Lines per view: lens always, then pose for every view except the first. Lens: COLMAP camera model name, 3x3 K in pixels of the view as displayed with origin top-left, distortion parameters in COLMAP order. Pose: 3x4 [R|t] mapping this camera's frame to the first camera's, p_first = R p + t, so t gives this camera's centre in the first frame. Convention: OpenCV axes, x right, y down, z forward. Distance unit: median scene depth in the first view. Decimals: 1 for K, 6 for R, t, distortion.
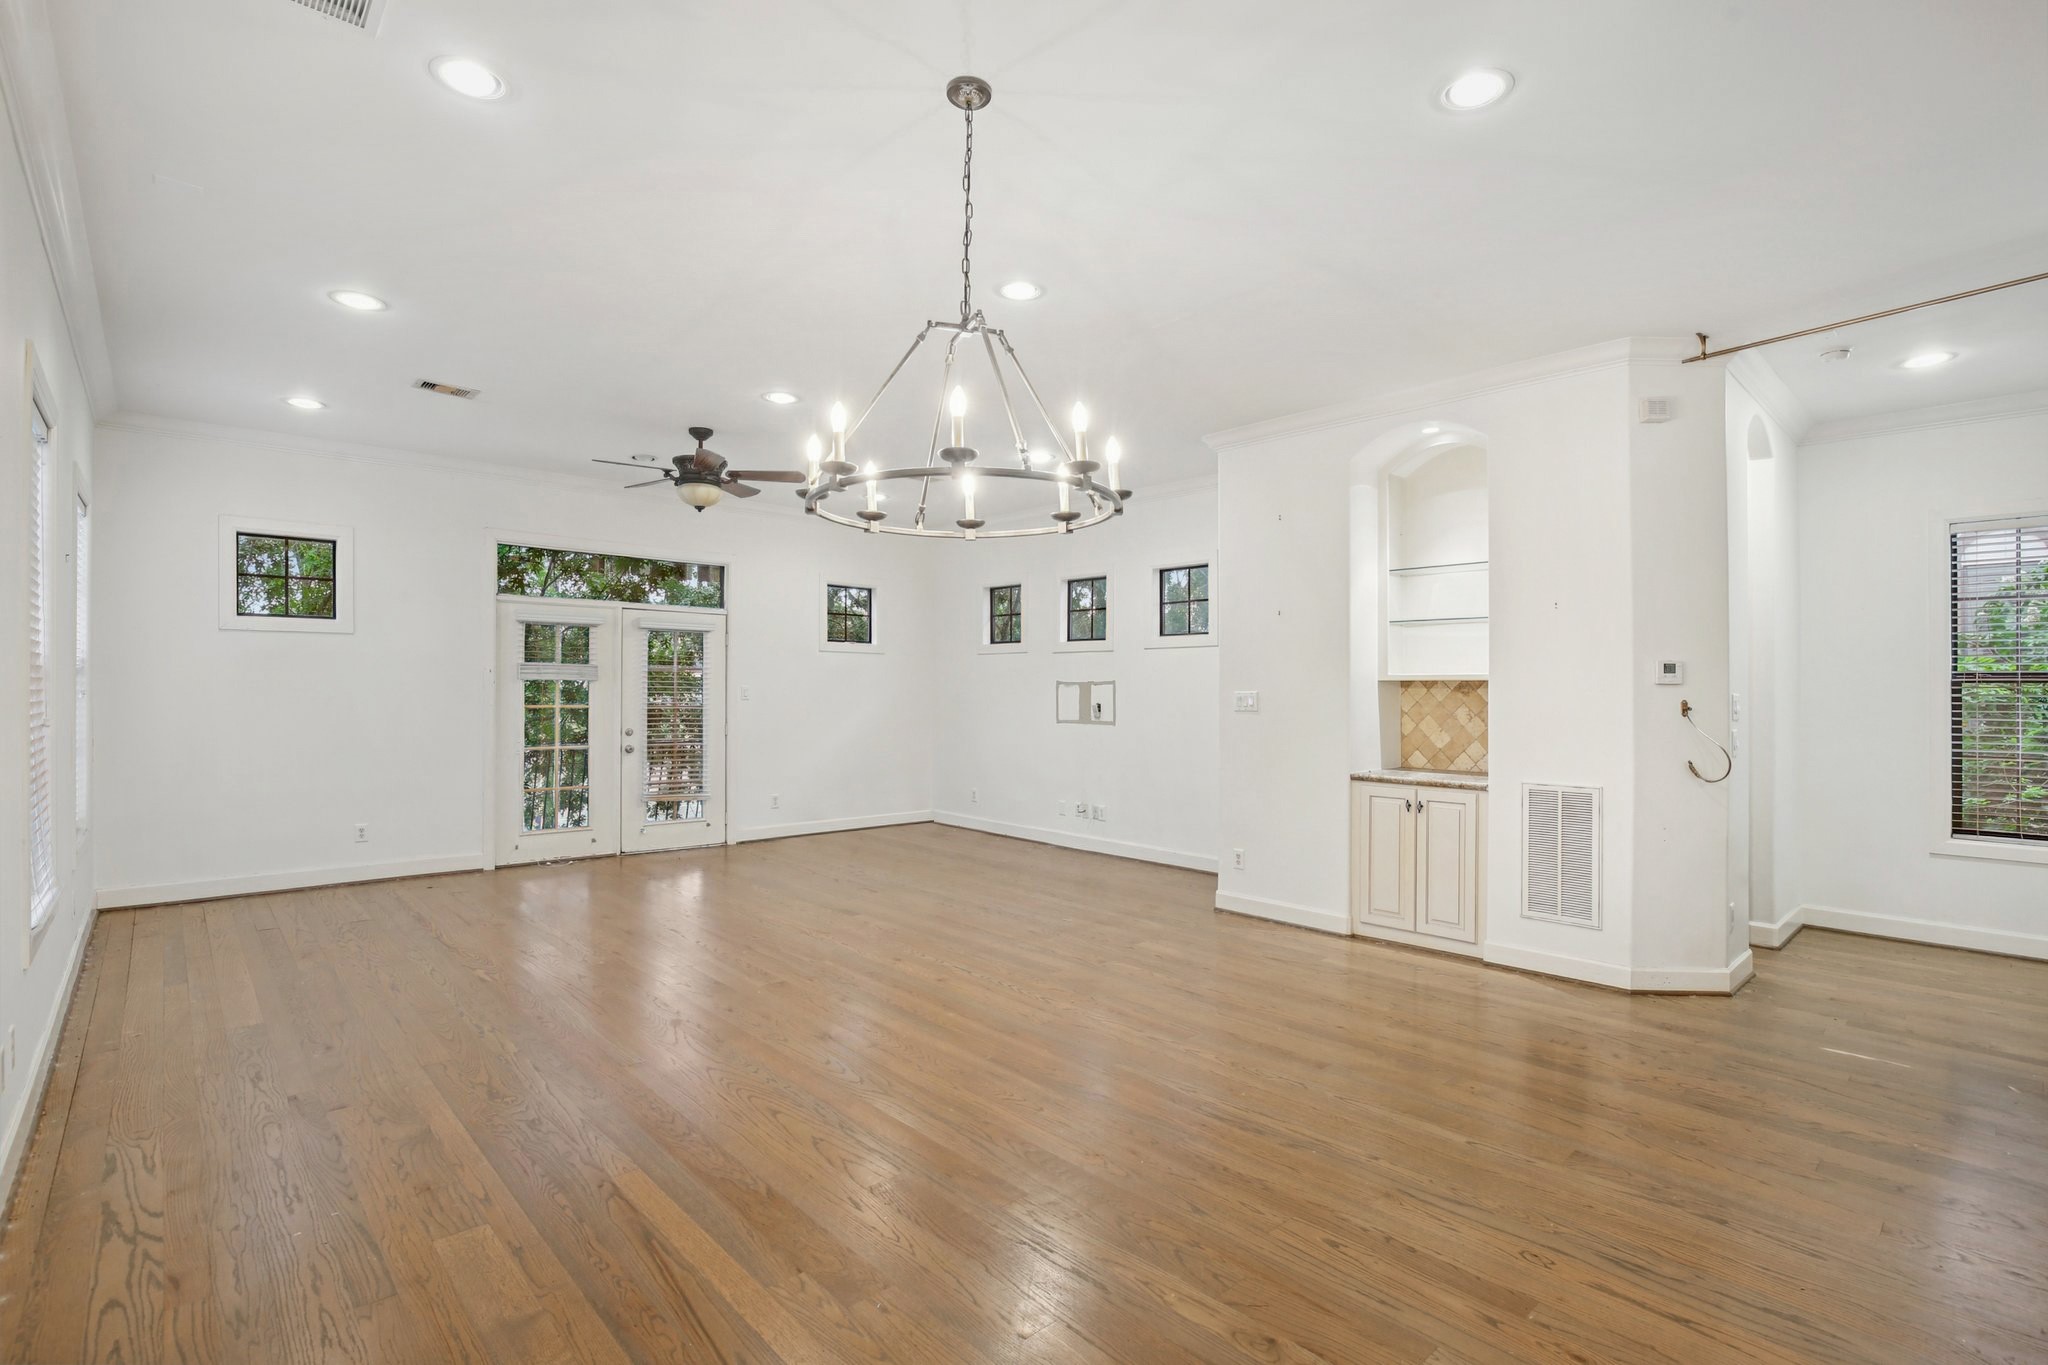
lens RADIAL K [[950.7, 0, 1026.4], [0, 950.7, 698.9], [0, 0, 1]] dist [-0.033535, 0.006724]
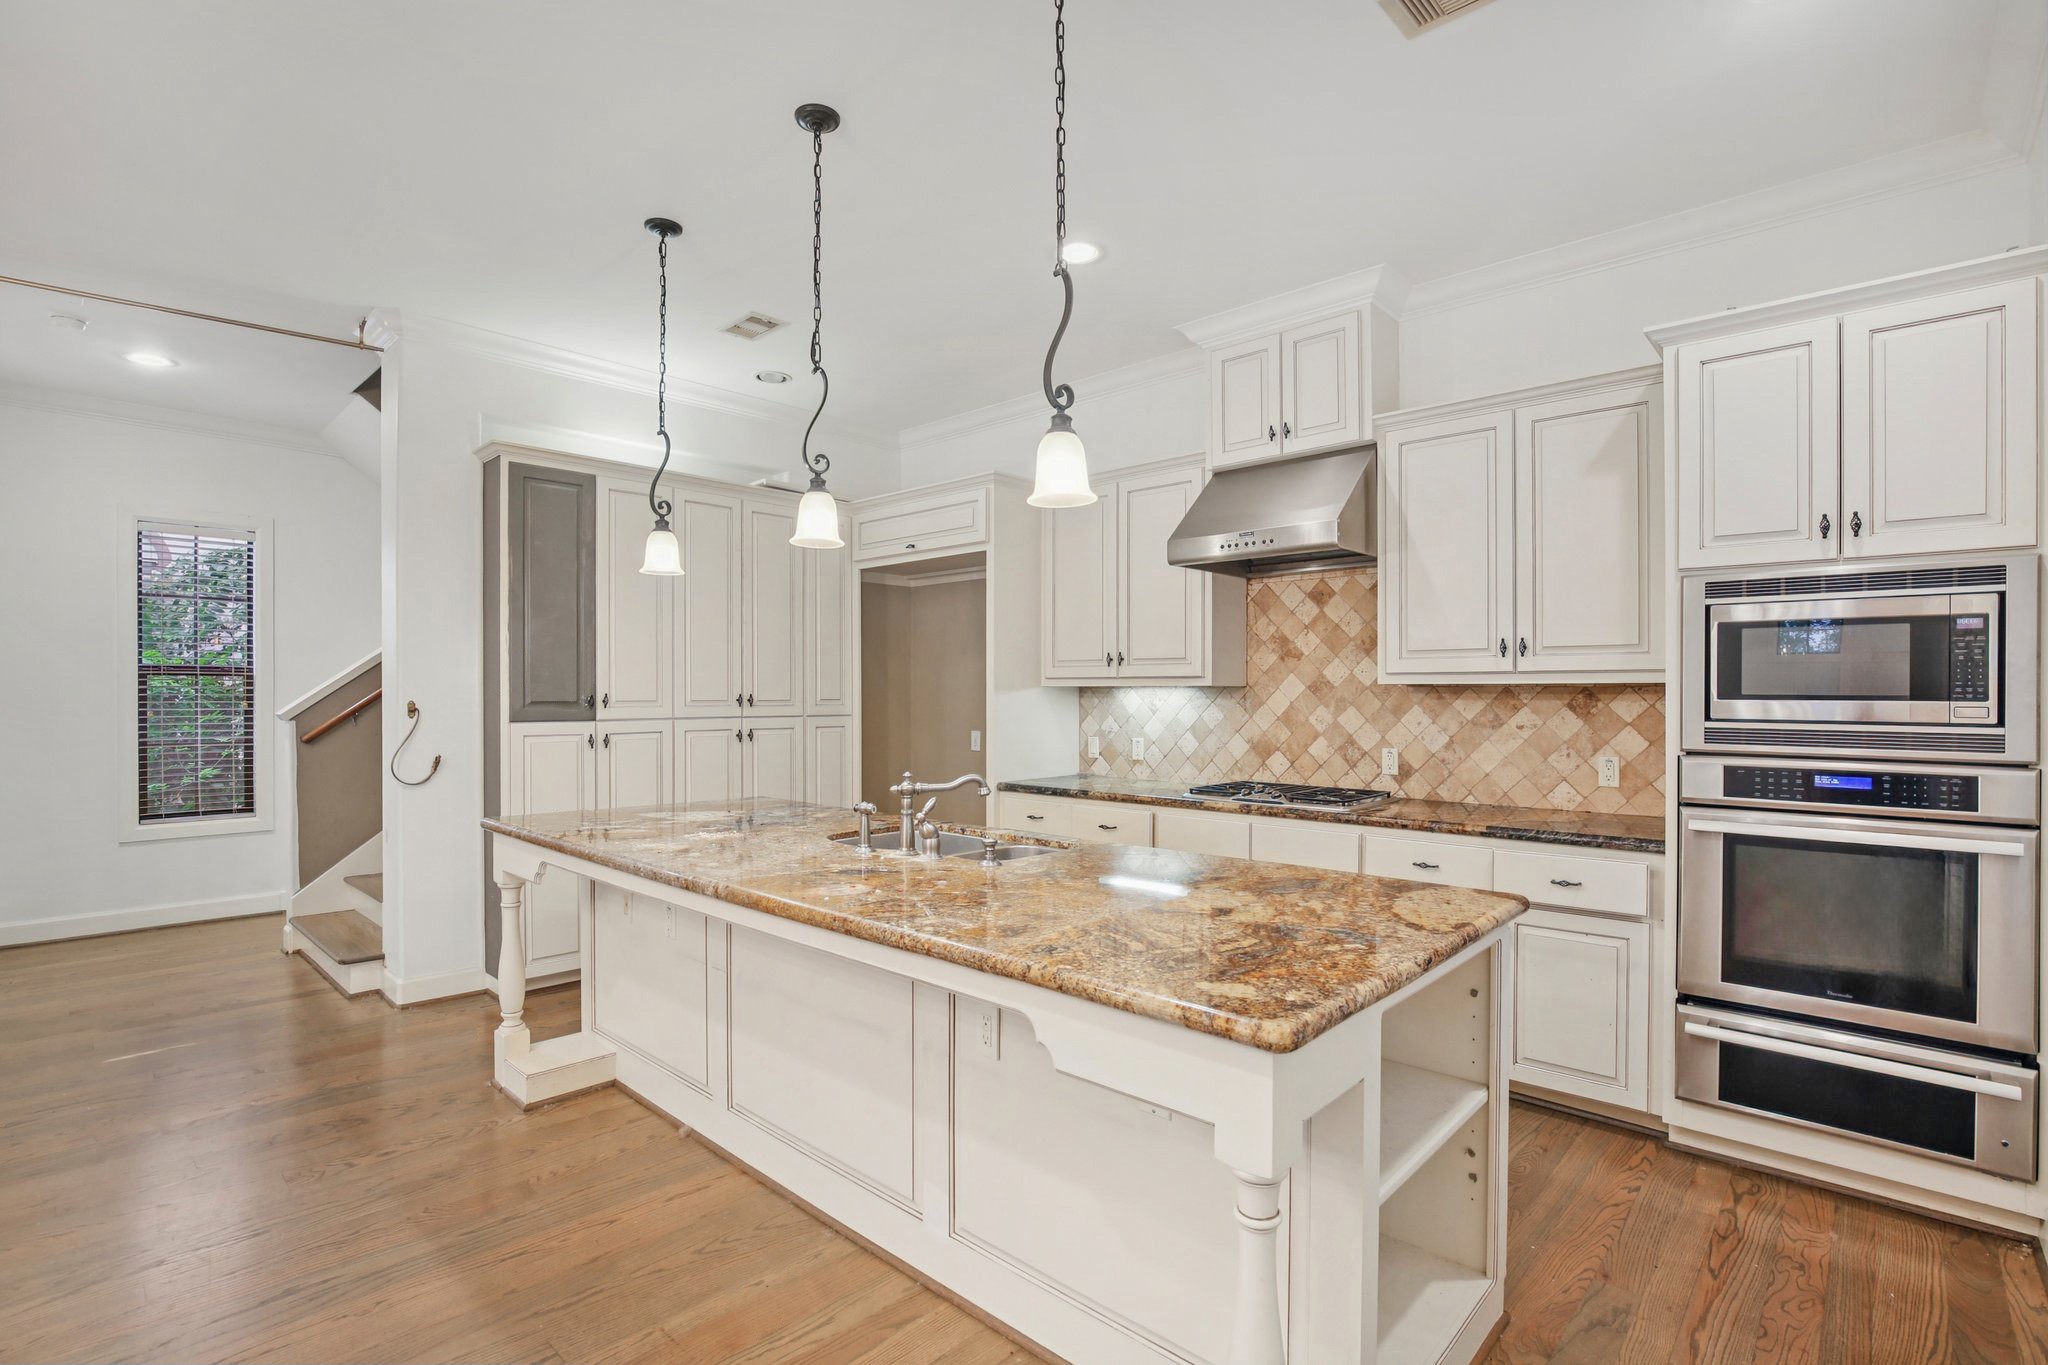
lens RADIAL K [[950.7, 0, 1008.9], [0, 950.7, 701.9], [0, 0, 1]] dist [-0.033535, 0.006724]
pose [[-0.065660, -0.018561, 0.997669, -0.096221], [0.002932, 0.999819, 0.018794, -0.003845], [-0.997838, 0.004160, -0.065593, 0.099104]]
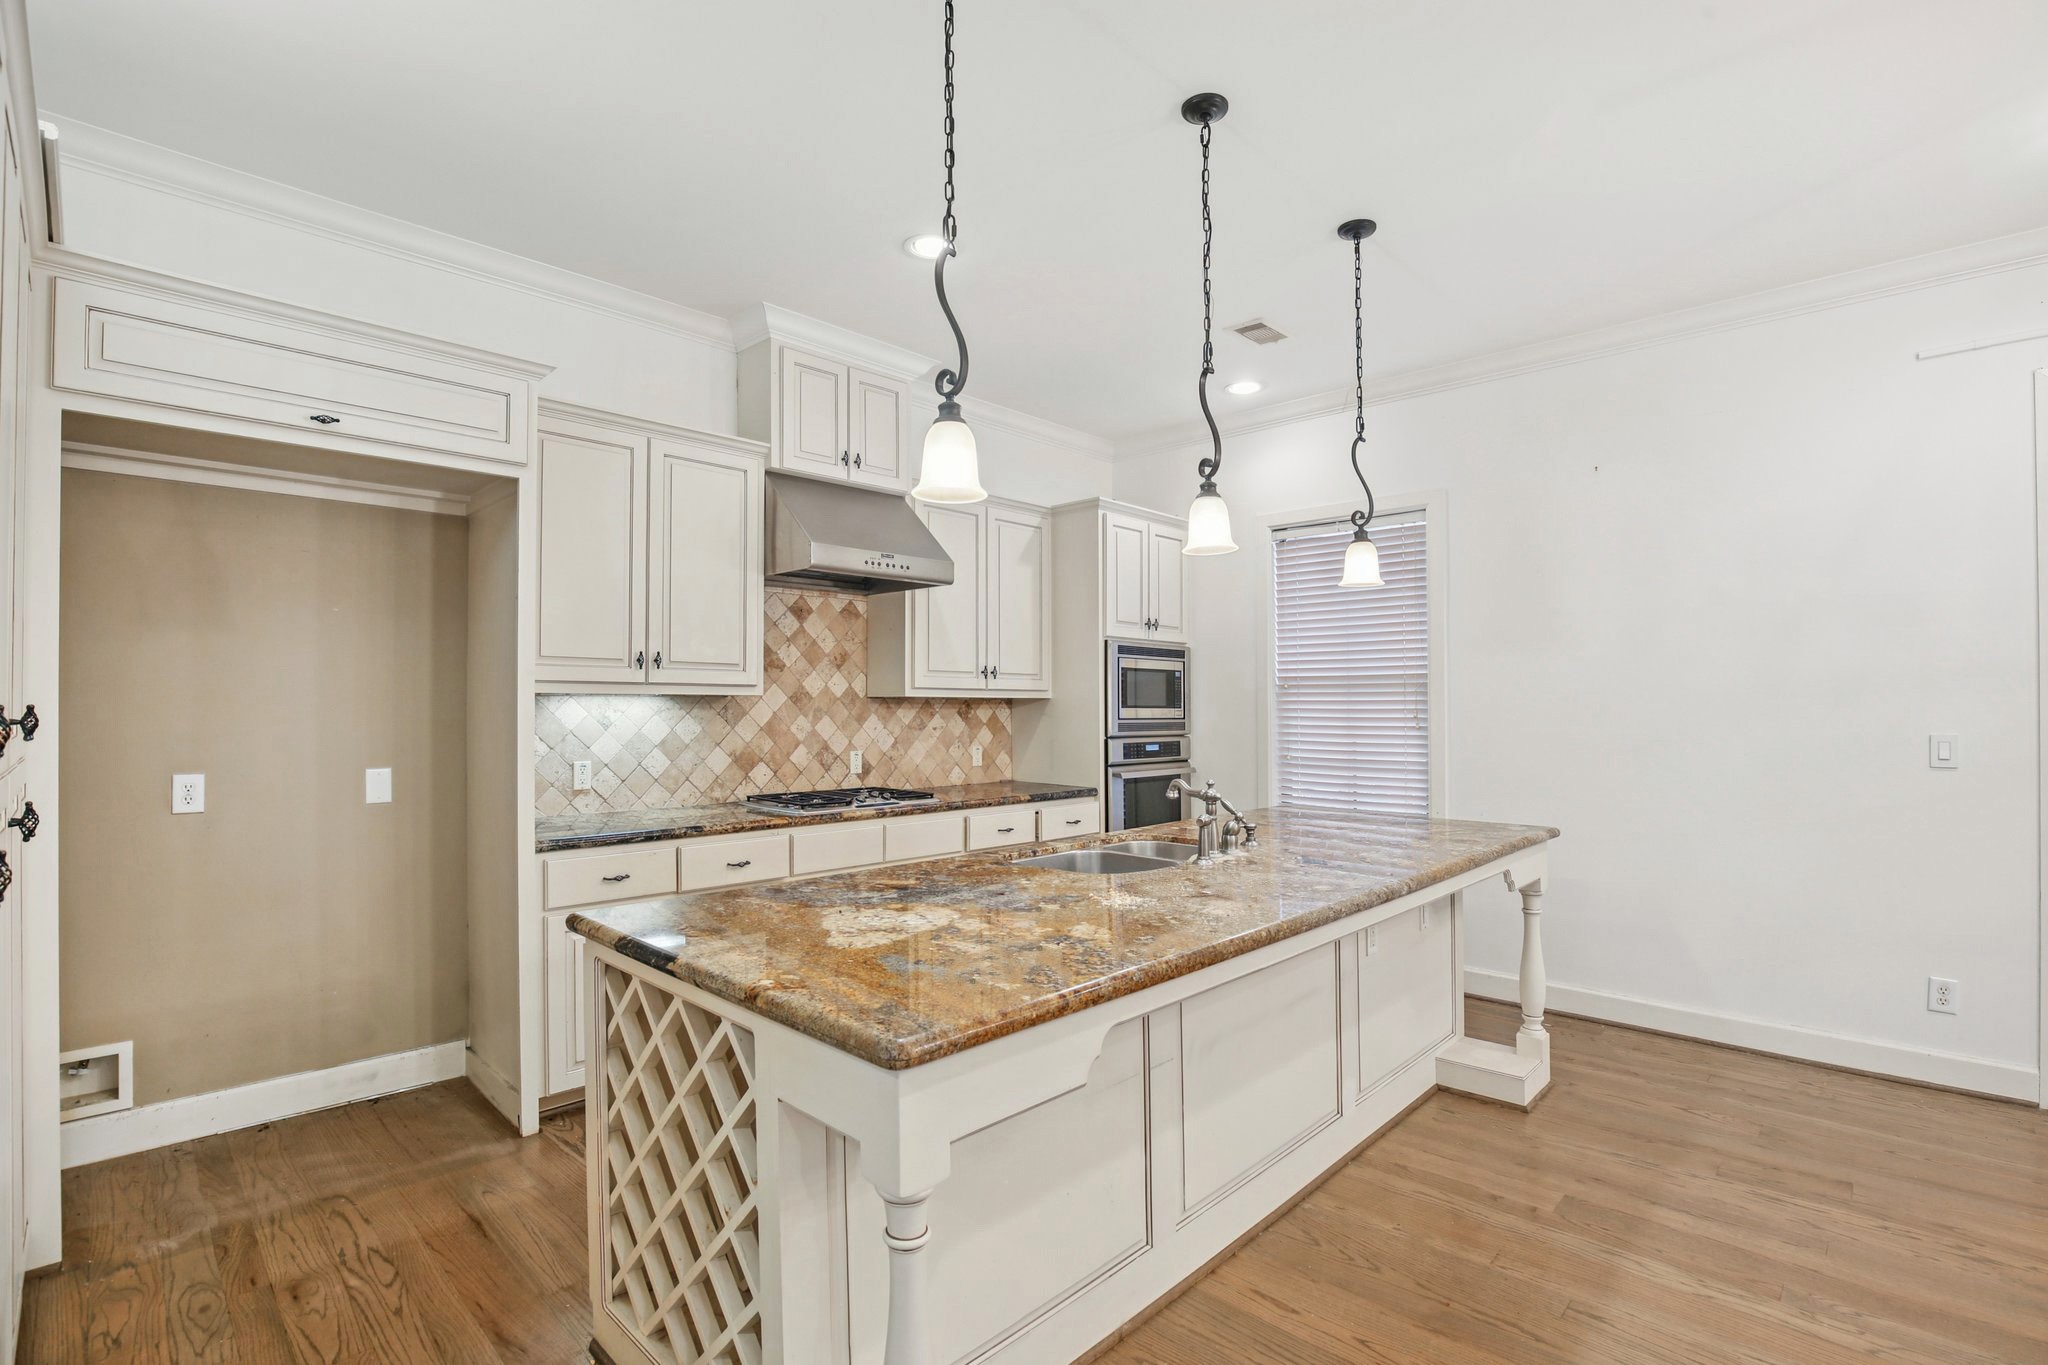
lens RADIAL K [[950.7, 0, 1027.1], [0, 950.7, 689.7], [0, 0, 1]] dist [-0.033535, 0.006724]
pose [[-0.998595, -0.013902, -0.051129, 0.562003], [-0.013342, 0.999848, -0.011266, -0.000634], [0.051278, -0.010568, -0.998629, 0.669030]]
